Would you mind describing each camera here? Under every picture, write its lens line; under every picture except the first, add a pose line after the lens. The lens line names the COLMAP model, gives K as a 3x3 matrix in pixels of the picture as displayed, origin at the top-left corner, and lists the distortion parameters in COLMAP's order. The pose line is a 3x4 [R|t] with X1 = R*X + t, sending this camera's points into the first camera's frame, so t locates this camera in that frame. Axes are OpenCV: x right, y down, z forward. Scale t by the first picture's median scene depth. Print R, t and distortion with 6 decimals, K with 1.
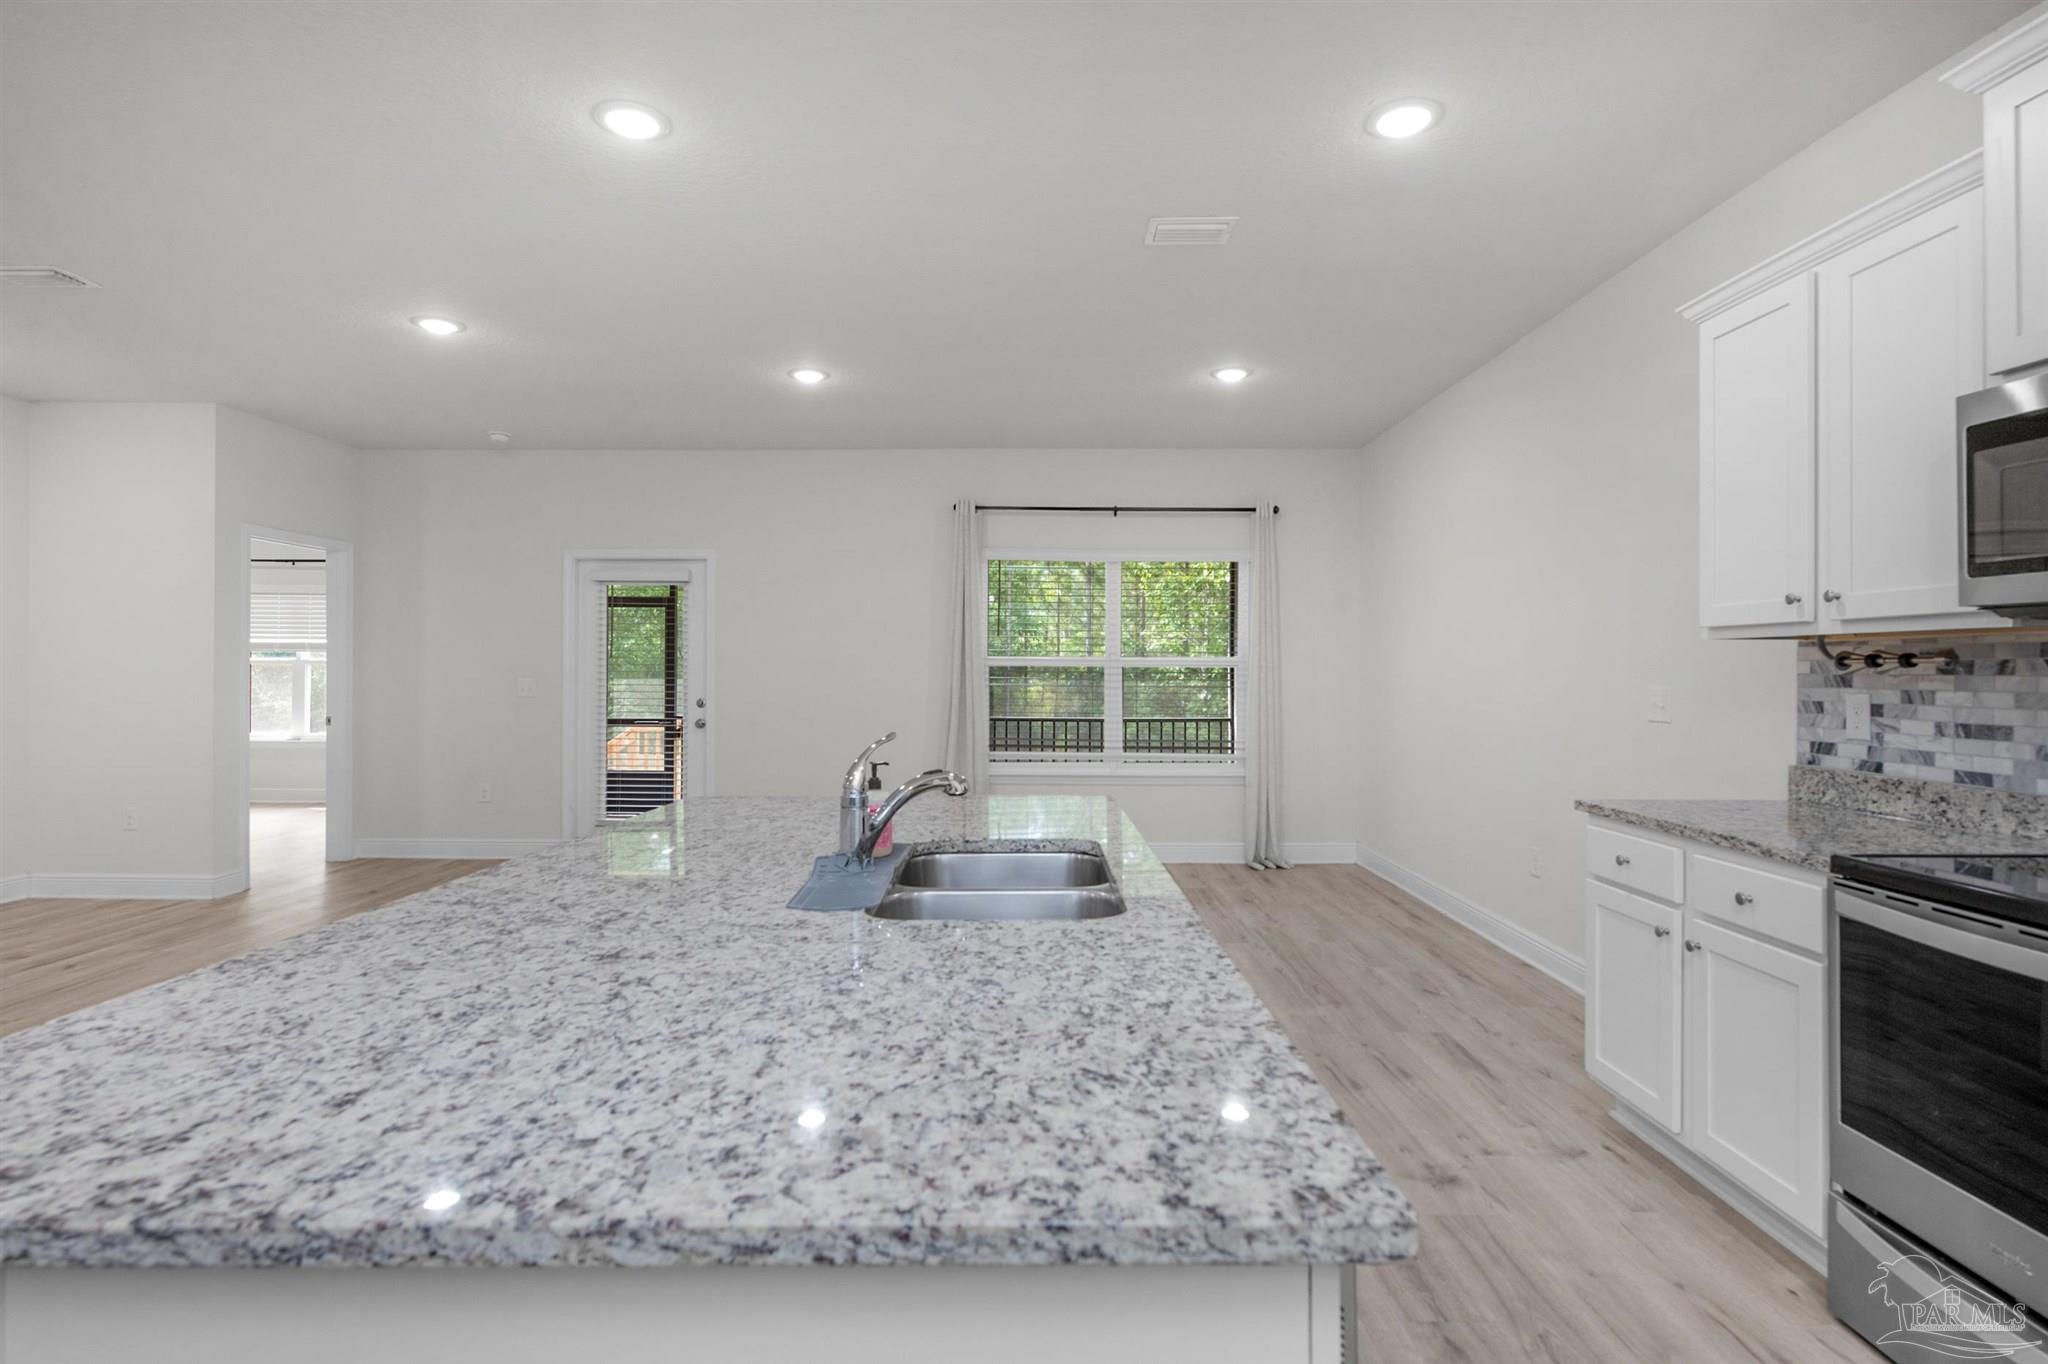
lens RADIAL K [[1118.7, 0, 1021.3], [0, 1118.7, 667.5], [0, 0, 1]] dist [0.021981, -0.000375]
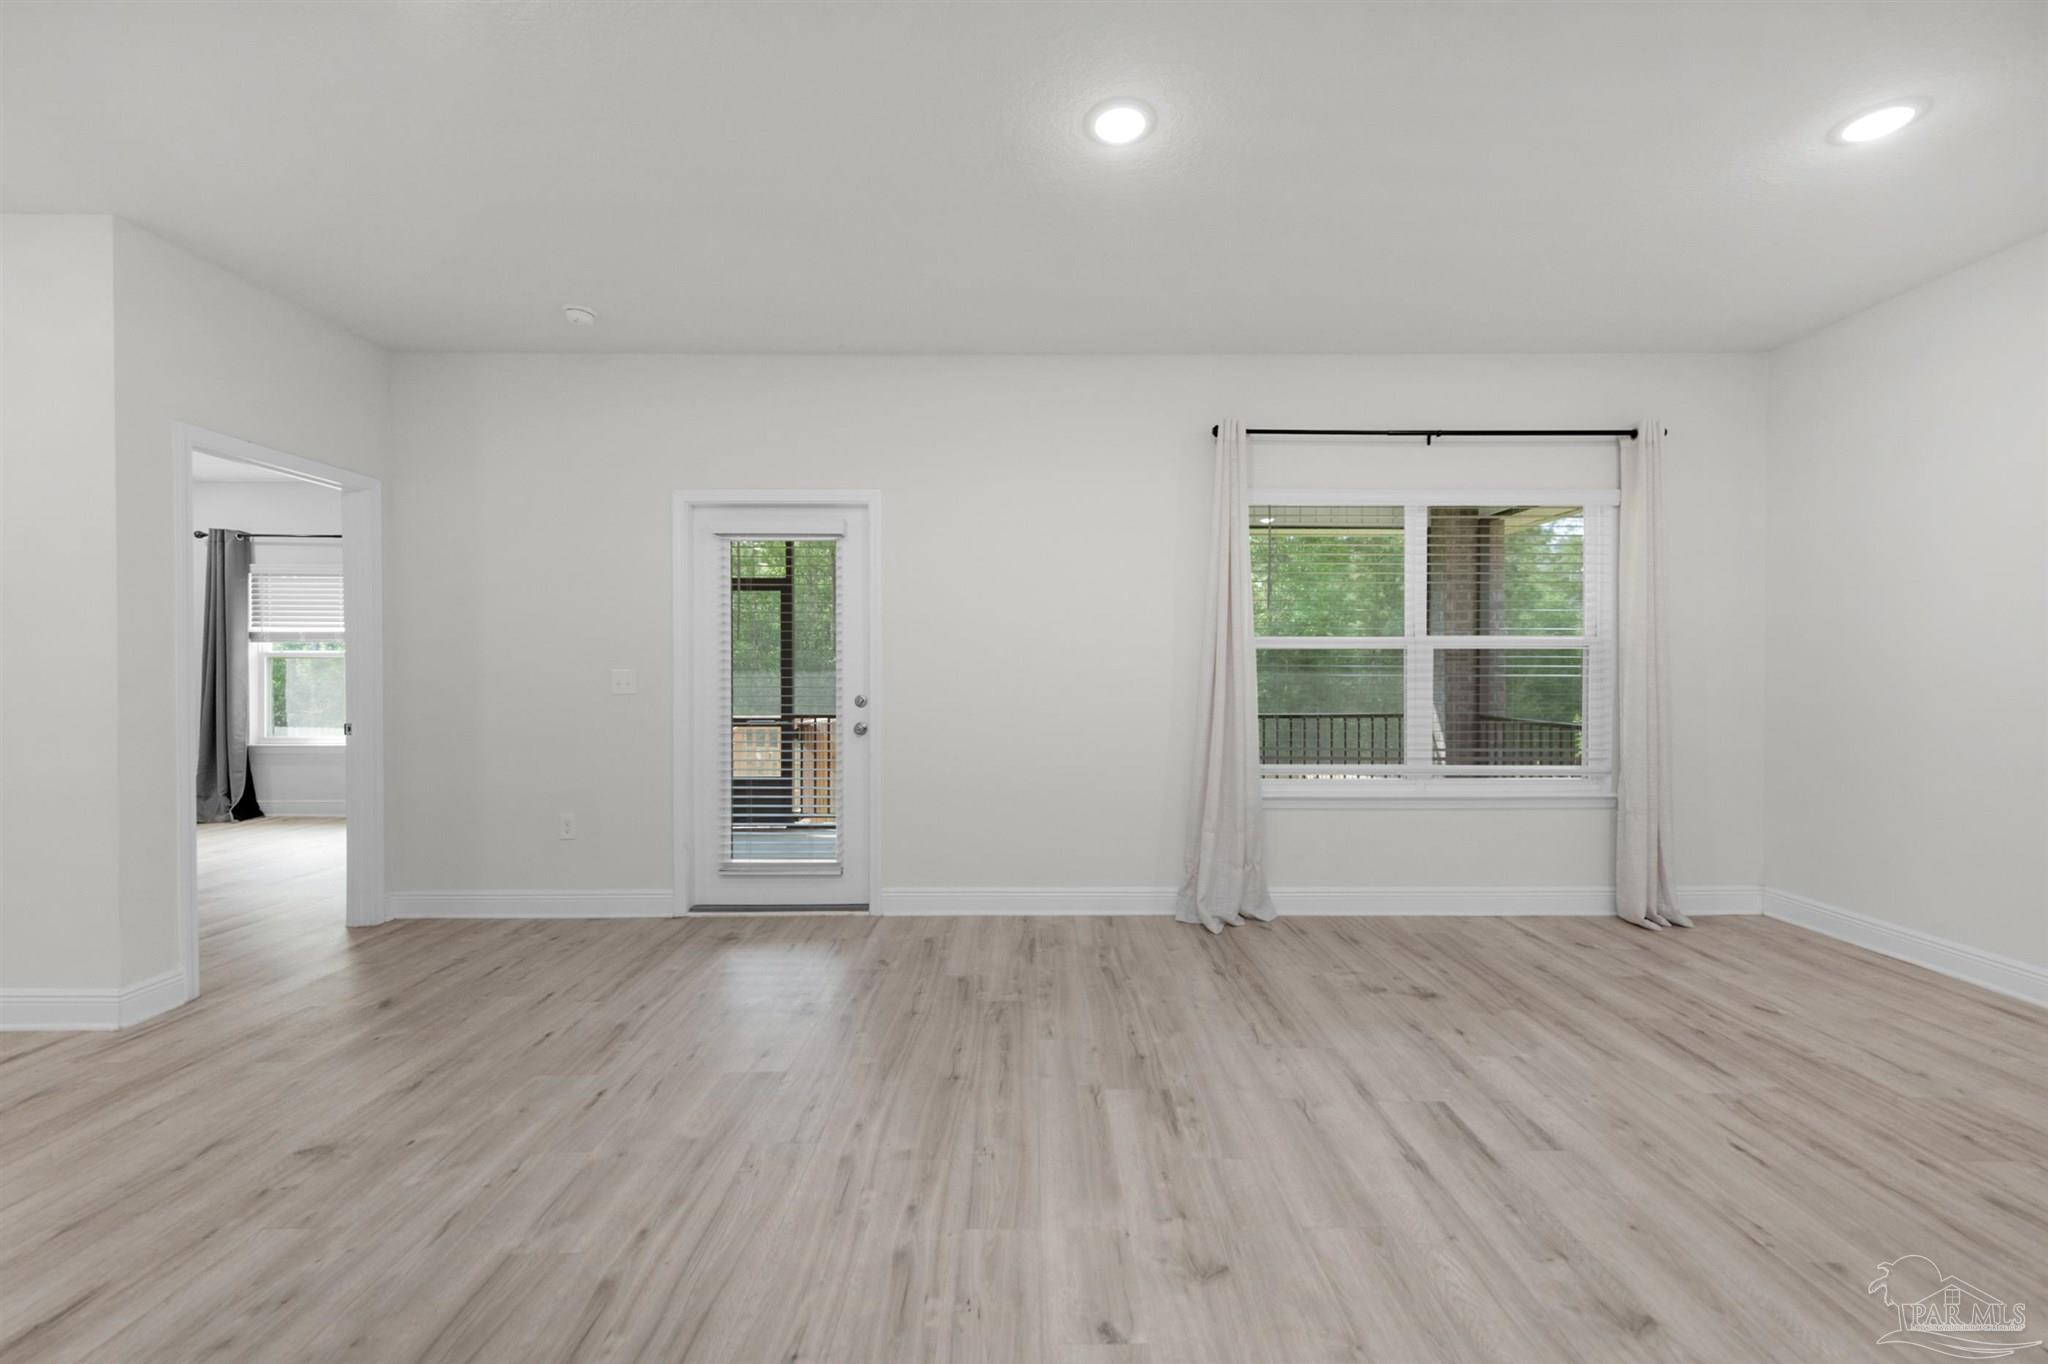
lens RADIAL K [[852.4, 0, 1024.0], [0, 852.4, 682.0], [0, 0, 1]] dist [0.001201, 0.000164]
pose [[0.999926, -0.004622, 0.011213, -0.440894], [0.004511, 0.999941, 0.009878, 0.033691], [-0.011258, -0.009827, 0.999888, 1.047797]]
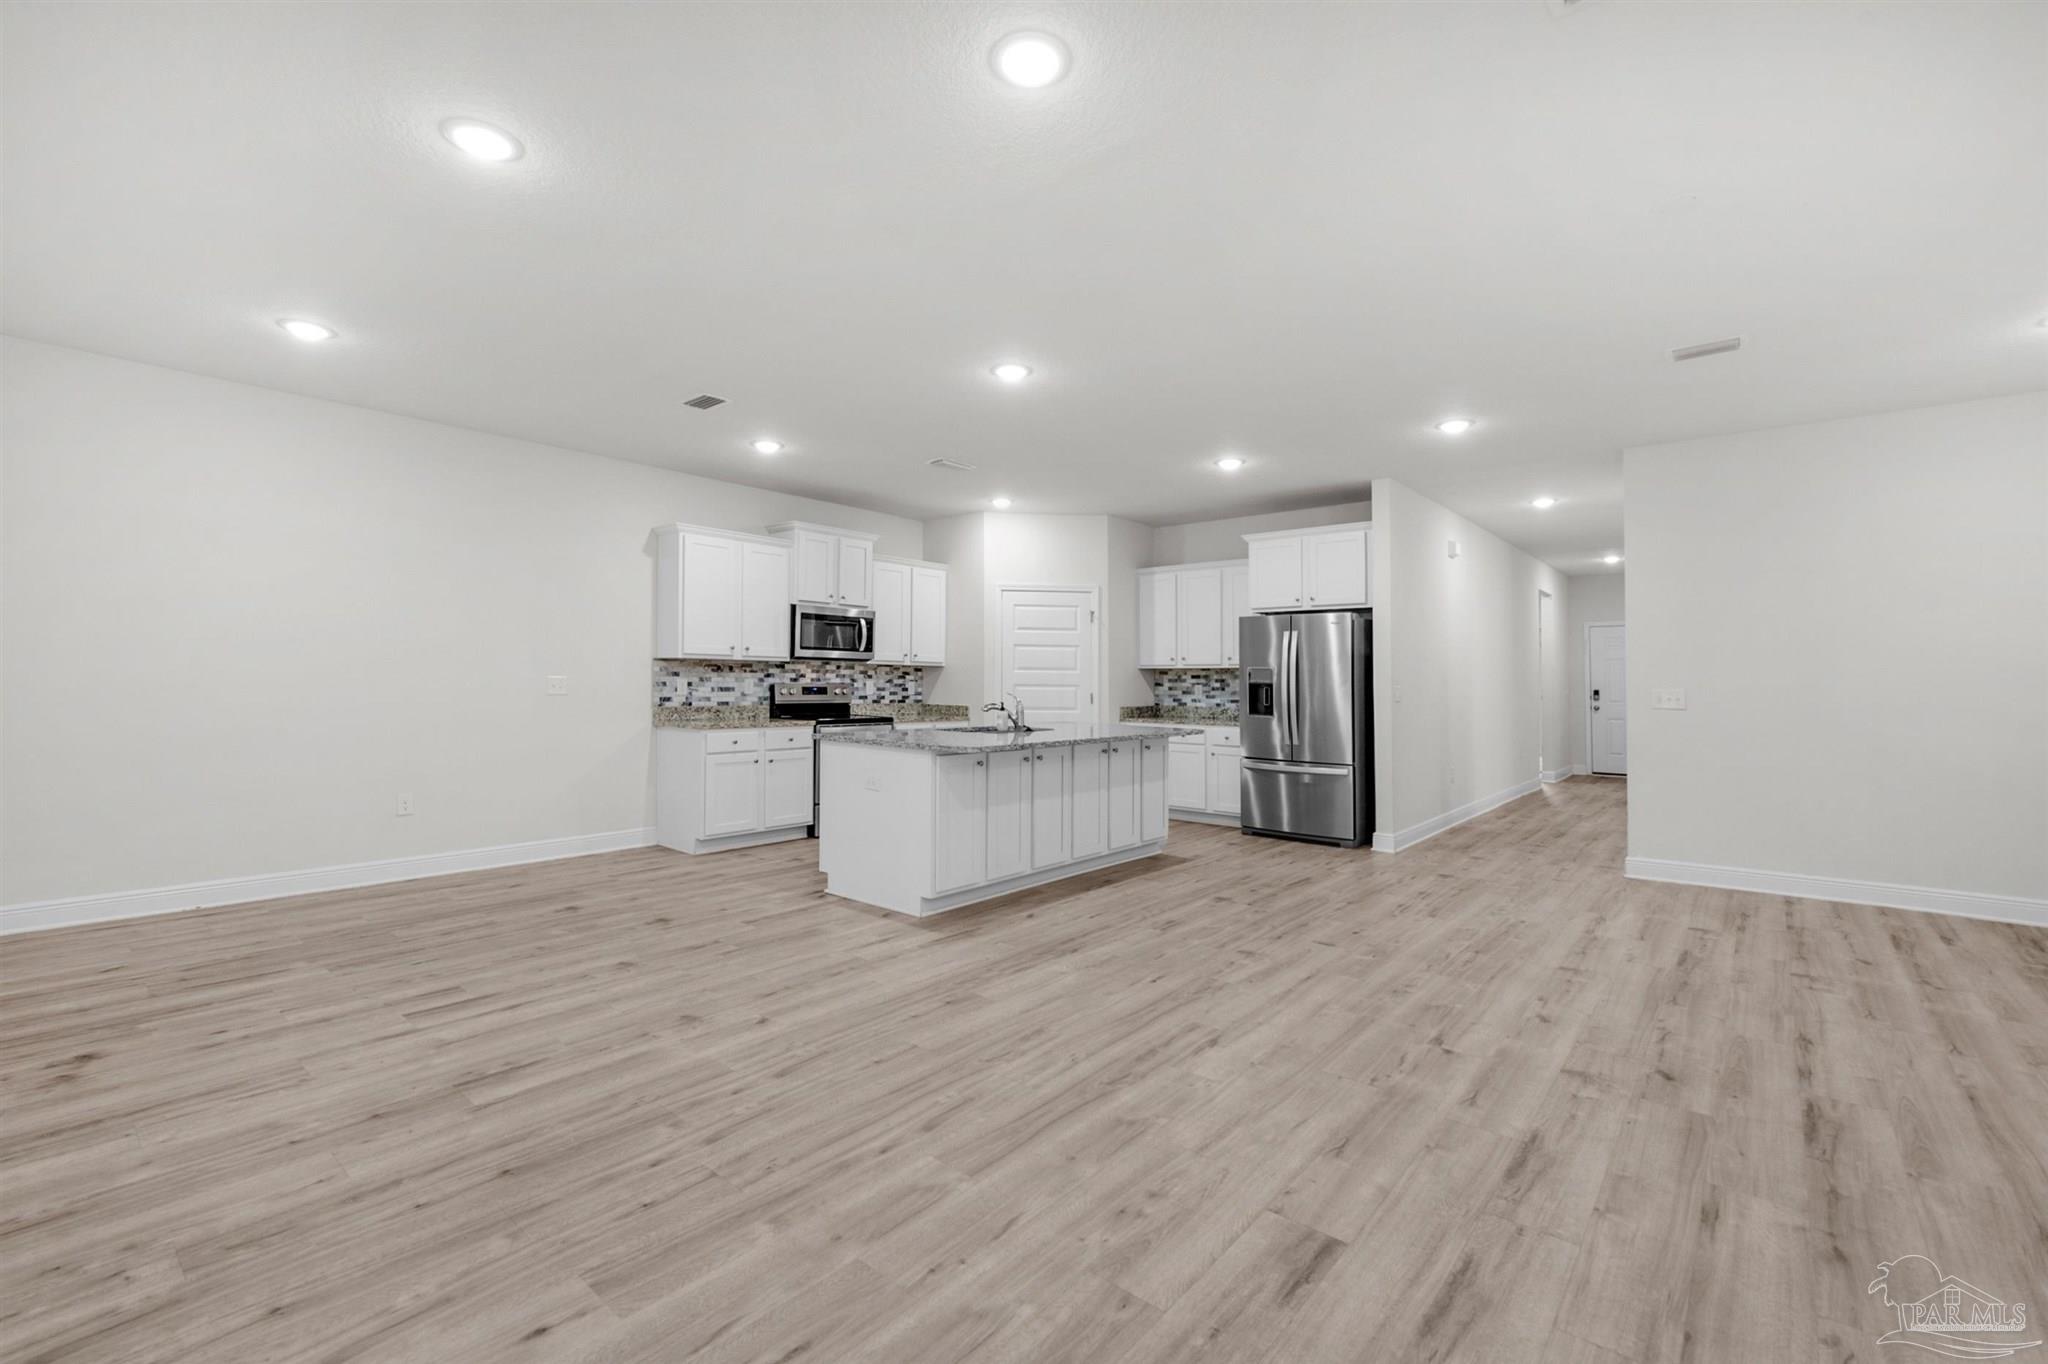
lens RADIAL K [[831.7, 0, 1017.6], [0, 831.7, 694.9], [0, 0, 1]] dist [-0.010317, -0.000457]
pose [[-0.773752, -0.014143, 0.633331, -1.223595], [-0.006694, 0.999877, 0.014151, 0.029531], [-0.633454, 0.006710, -0.773751, 2.106731]]
